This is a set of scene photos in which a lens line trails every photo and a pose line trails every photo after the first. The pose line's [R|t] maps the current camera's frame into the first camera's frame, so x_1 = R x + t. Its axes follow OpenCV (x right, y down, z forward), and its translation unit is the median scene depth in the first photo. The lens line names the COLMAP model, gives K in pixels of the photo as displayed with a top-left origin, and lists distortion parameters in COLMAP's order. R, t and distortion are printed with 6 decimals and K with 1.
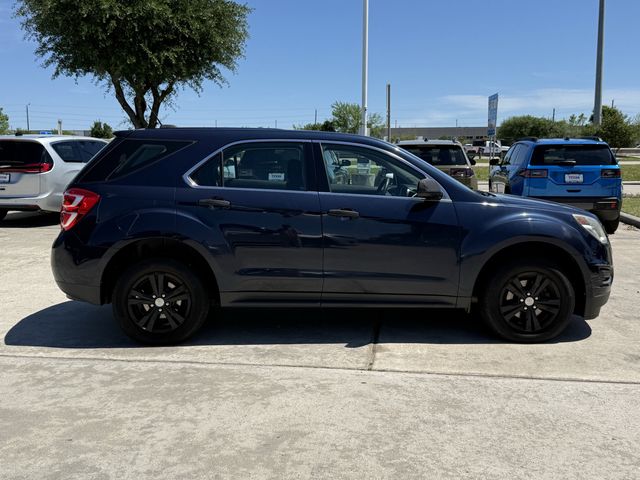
lens RADIAL K [[716.0, 0, 320.0], [0, 716.0, 240.0], [0, 0, 1]] dist [0.257838, -0.620242]
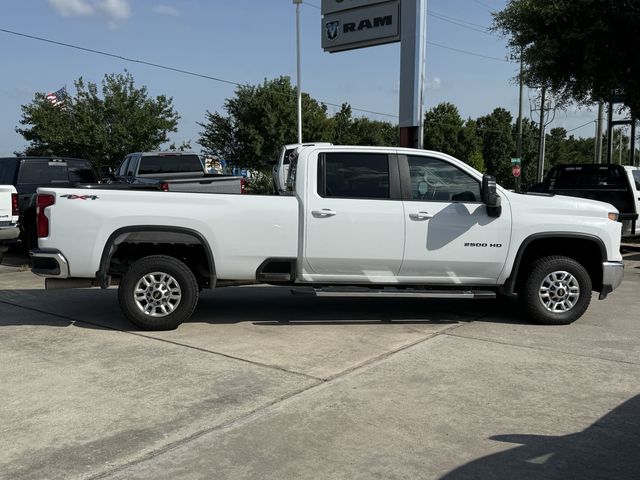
lens RADIAL K [[603.6, 0, 320.0], [0, 603.6, 240.0], [0, 0, 1]] dist [0.153656, -0.304620]
pose [[0.481506, -0.070804, 0.873578, -0.782757], [0.105487, 0.994168, 0.022435, -0.068834], [-0.870071, 0.081348, 0.486167, 0.518688]]
